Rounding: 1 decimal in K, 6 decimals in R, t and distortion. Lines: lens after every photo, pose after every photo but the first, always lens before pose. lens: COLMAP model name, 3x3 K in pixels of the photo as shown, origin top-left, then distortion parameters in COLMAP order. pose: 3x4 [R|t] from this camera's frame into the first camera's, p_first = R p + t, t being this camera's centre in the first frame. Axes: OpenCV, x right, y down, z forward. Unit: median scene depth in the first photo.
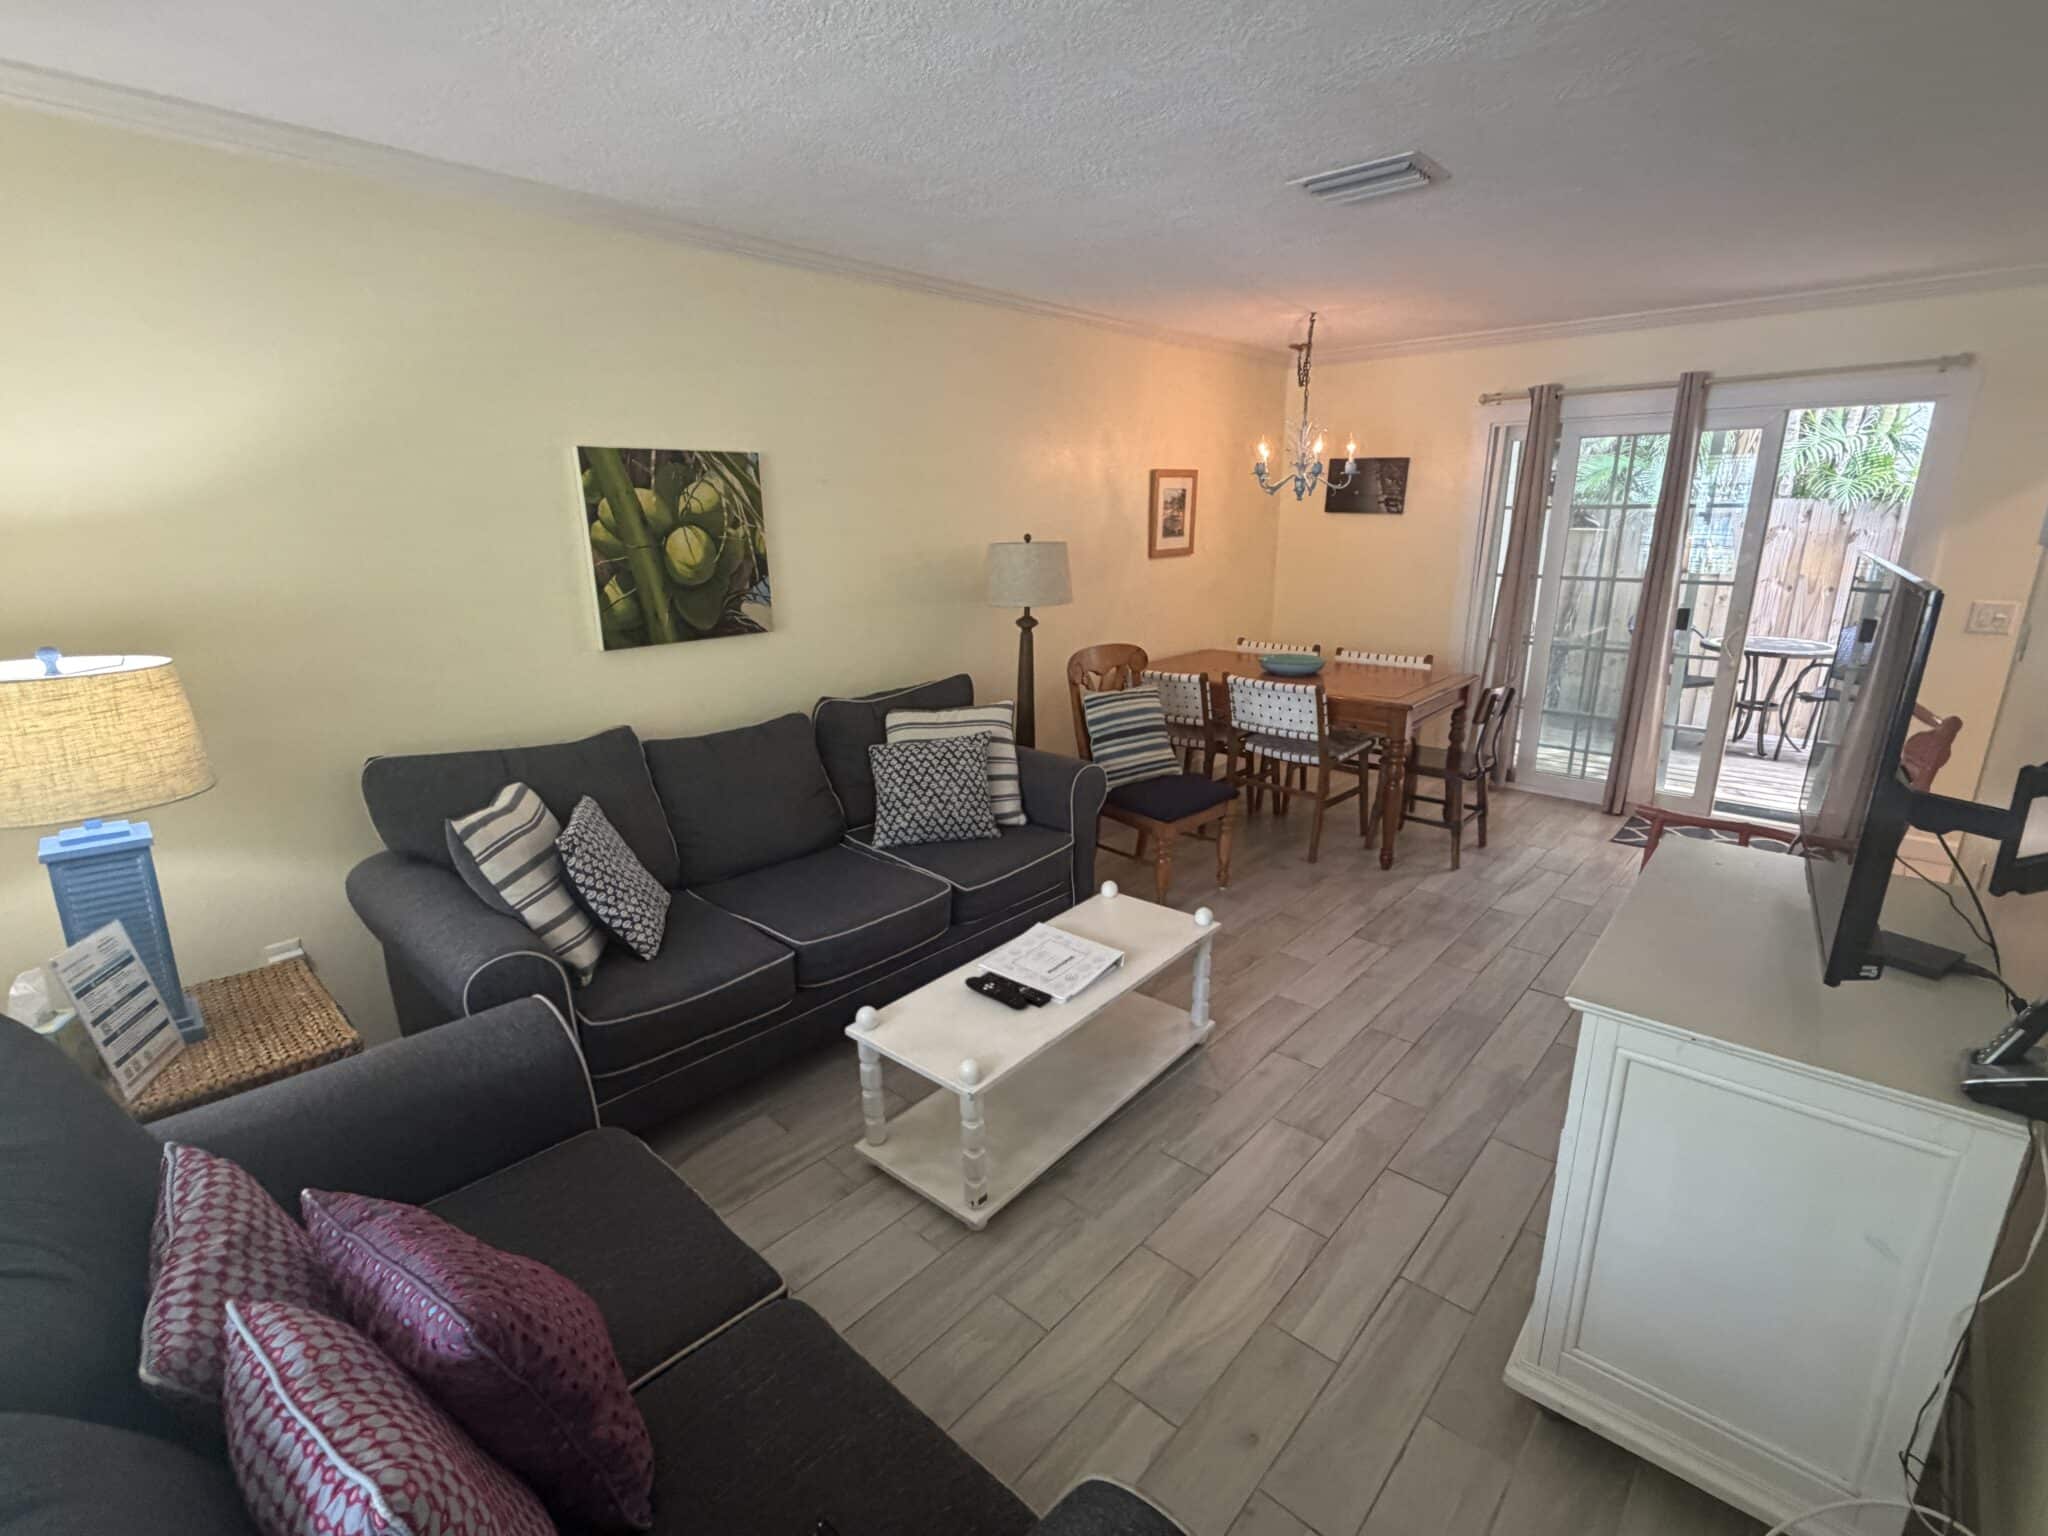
lens RADIAL K [[965.6, 0, 1018.5], [0, 965.6, 778.1], [0, 0, 1]] dist [0.003530, 0.000107]
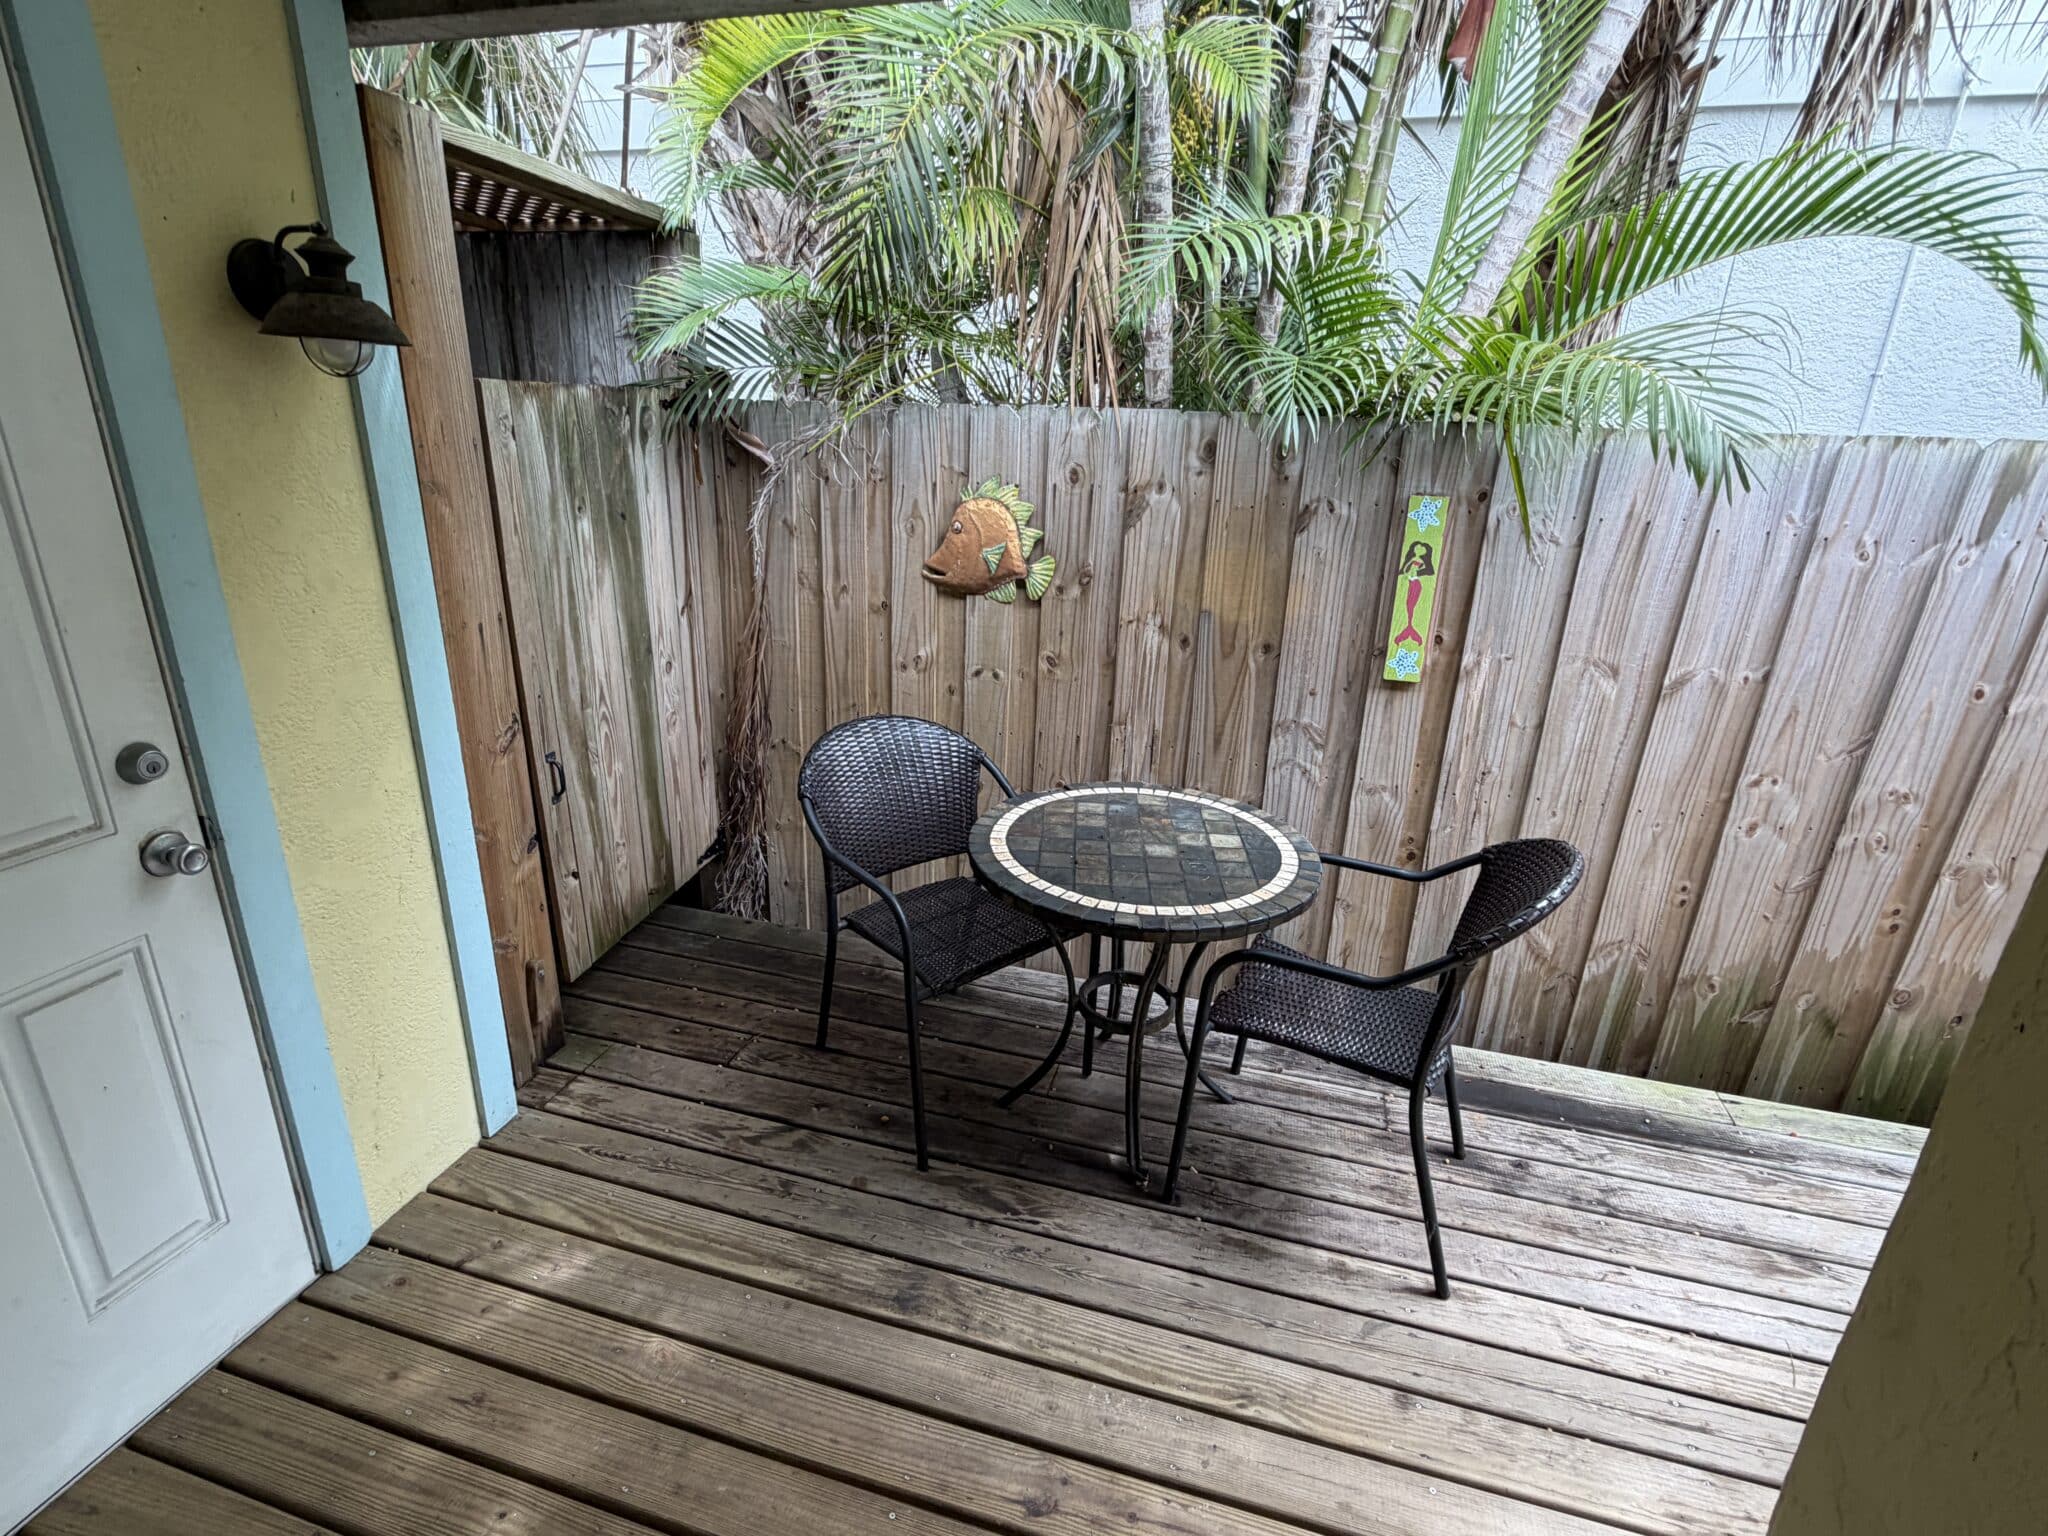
lens RADIAL K [[965.6, 0, 1024.6], [0, 965.6, 764.2], [0, 0, 1]] dist [0.003530, 0.000107]
pose [[0.896519, -0.121446, 0.426034, 0.572697], [0.084262, 0.990881, 0.105145, -0.196820], [-0.434918, -0.058366, 0.898577, 0.681390]]
